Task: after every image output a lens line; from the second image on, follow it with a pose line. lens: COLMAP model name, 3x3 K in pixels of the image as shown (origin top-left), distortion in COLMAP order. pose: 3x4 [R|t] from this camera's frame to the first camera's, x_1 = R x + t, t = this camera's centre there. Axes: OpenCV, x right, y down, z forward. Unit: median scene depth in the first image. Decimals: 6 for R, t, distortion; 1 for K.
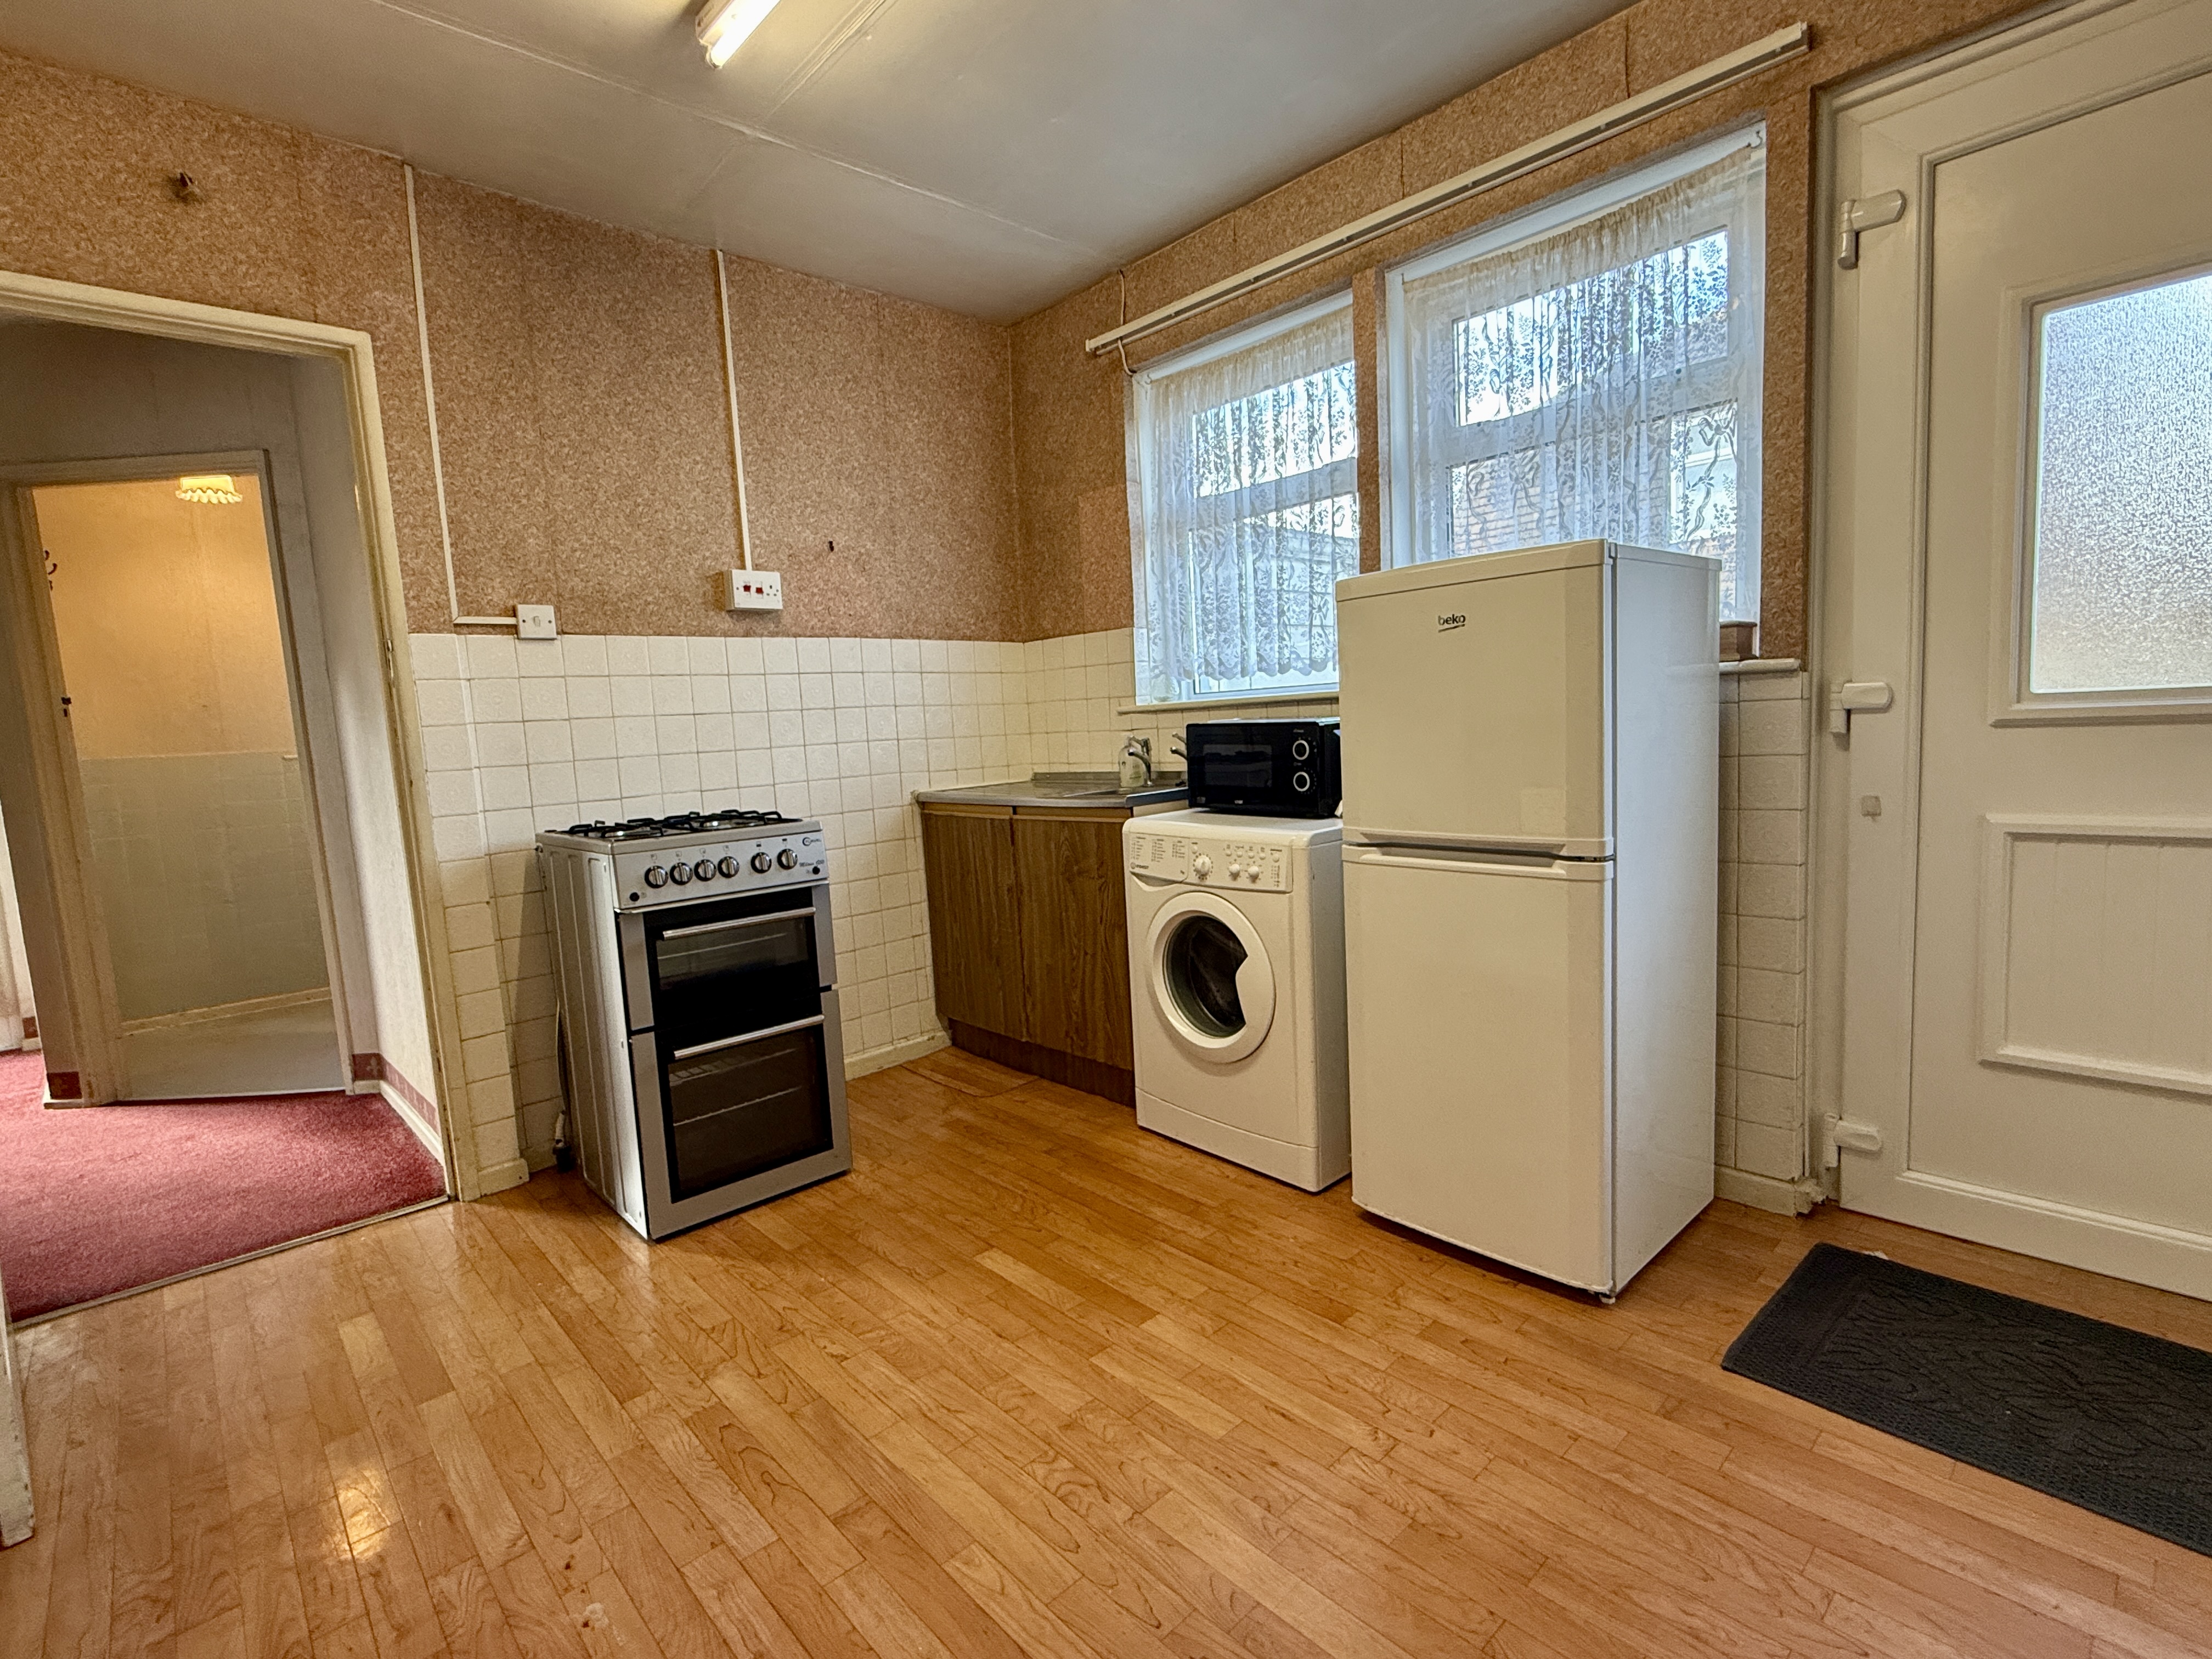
lens RADIAL K [[1055.6, 0, 1108.2], [0, 1055.6, 835.0], [0, 0, 1]] dist [-0.001293, -0.000613]
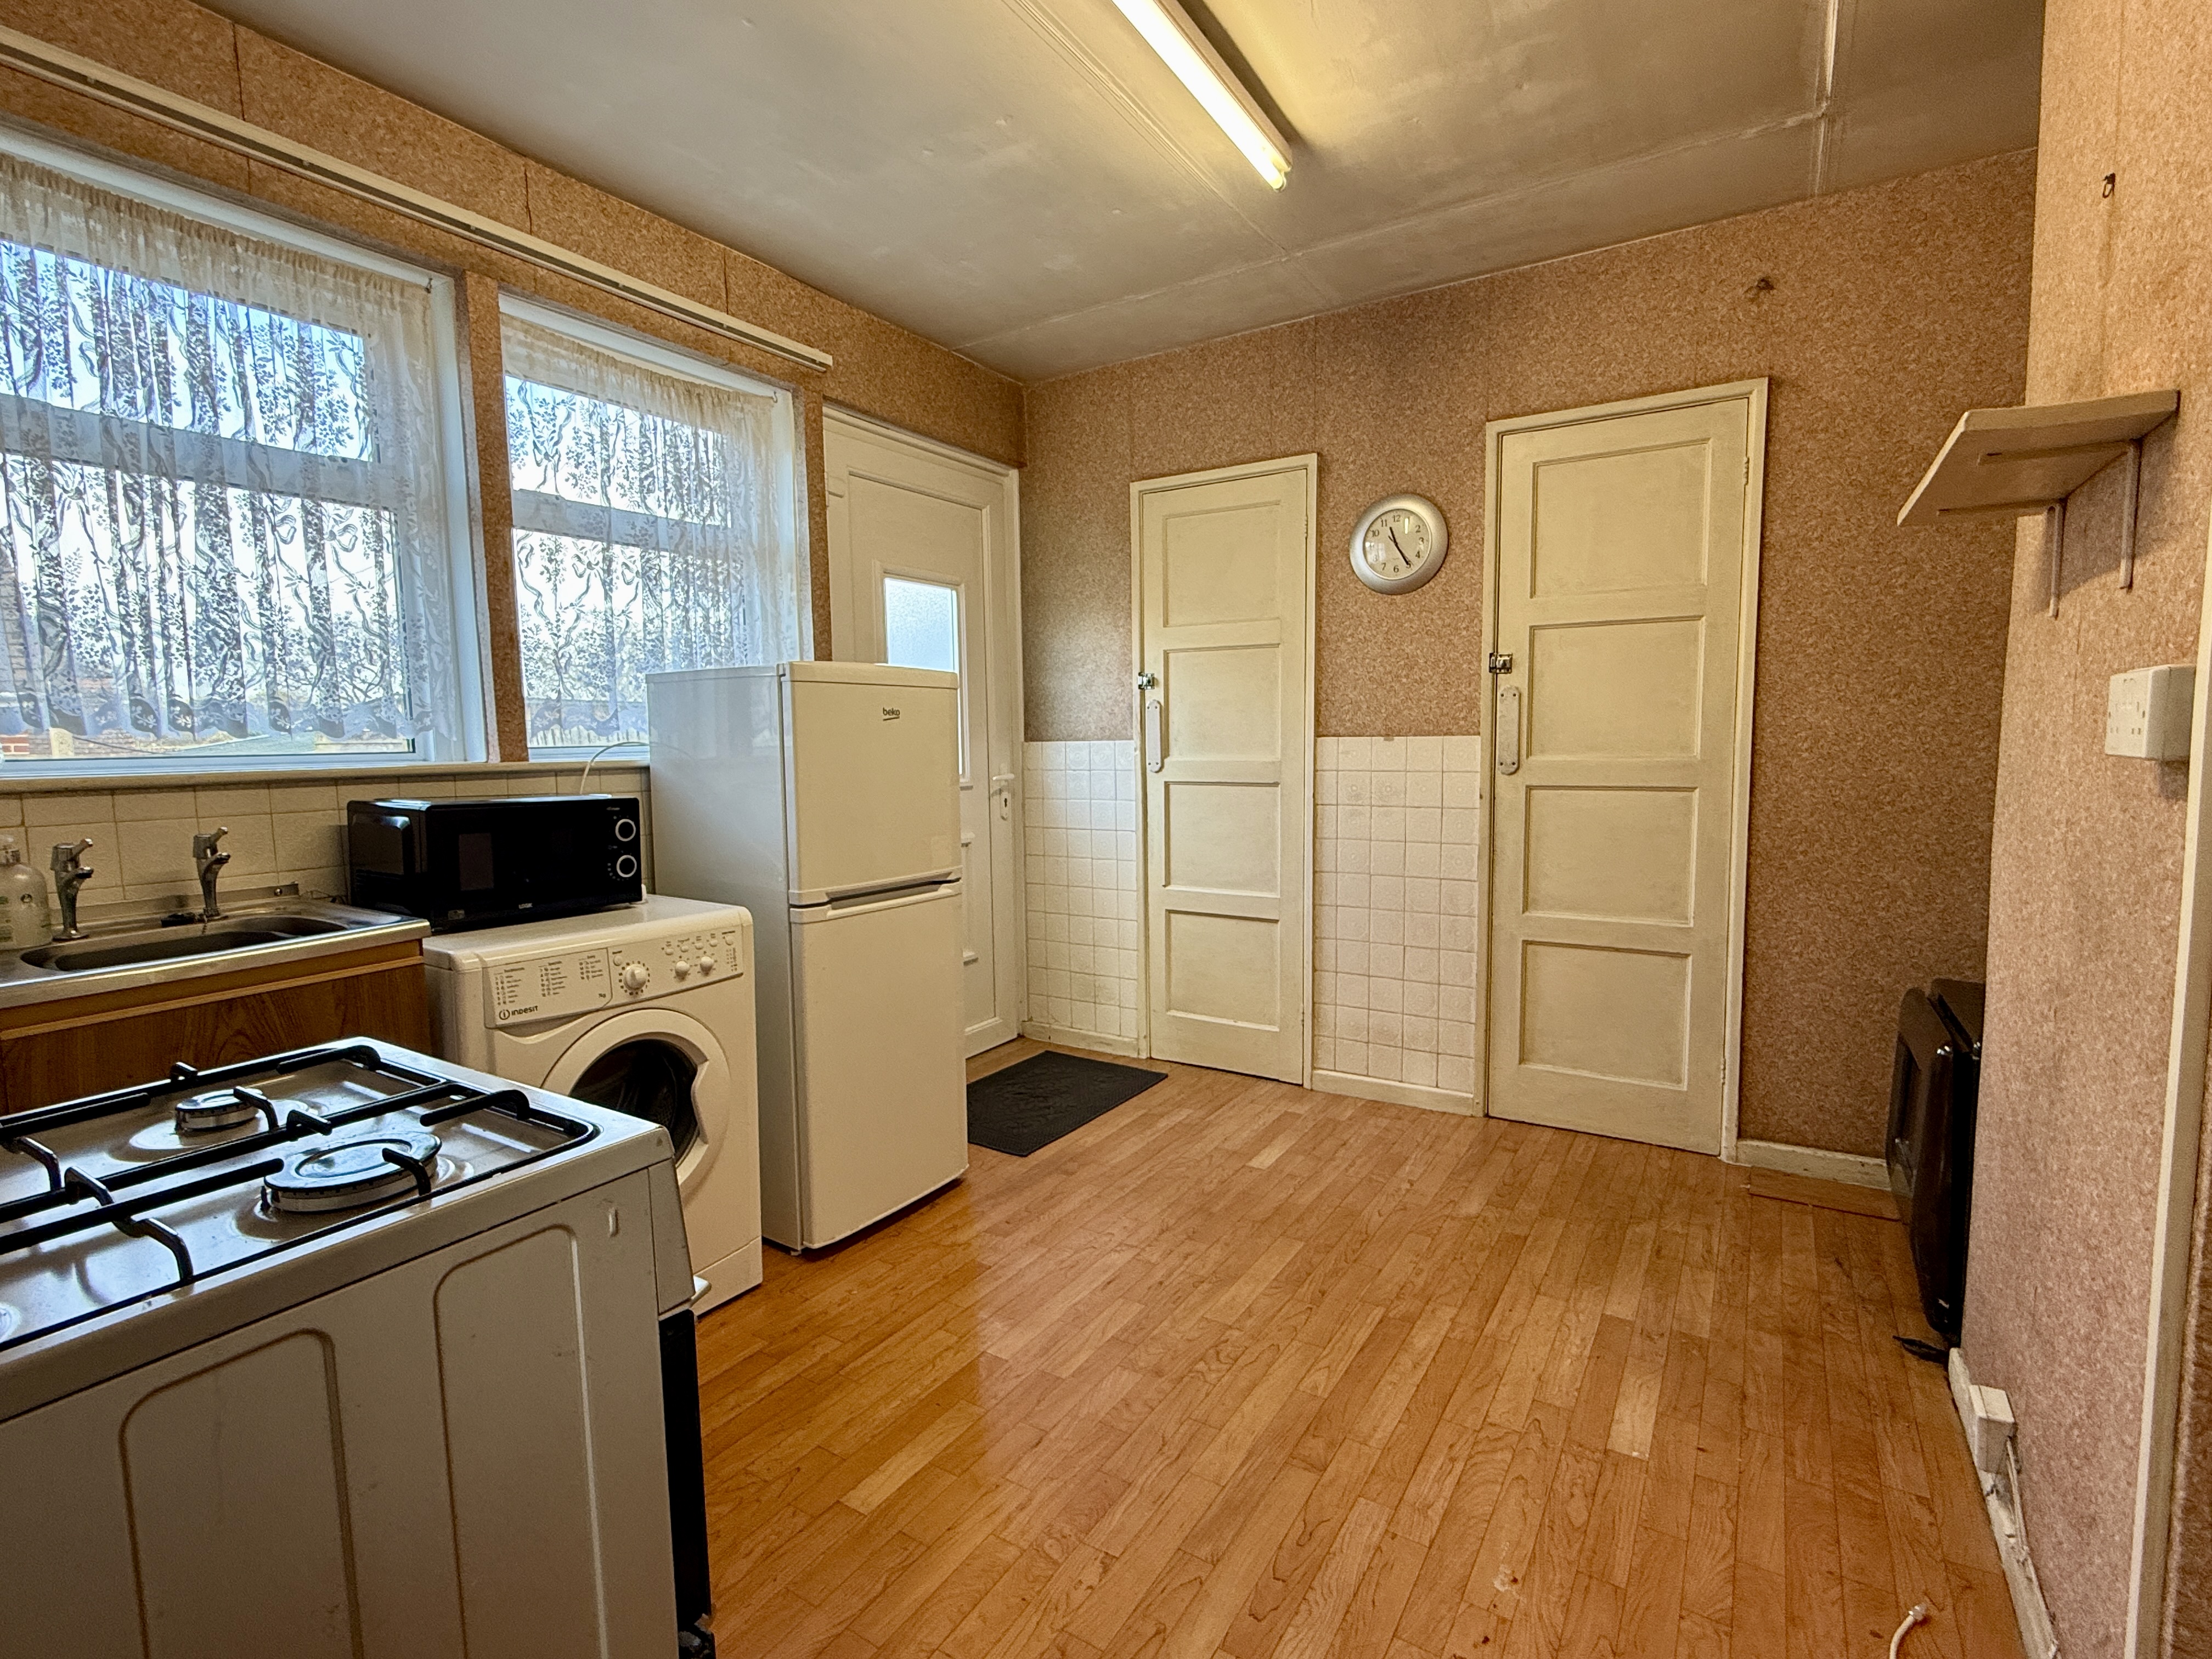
lens RADIAL K [[1055.6, 0, 1109.4], [0, 1055.6, 829.5], [0, 0, 1]] dist [-0.001293, -0.000613]
pose [[-0.265163, -0.025947, 0.963855, -0.991749], [0.133088, 0.989085, 0.063239, -0.107714], [-0.954975, 0.145046, -0.258815, 1.096223]]
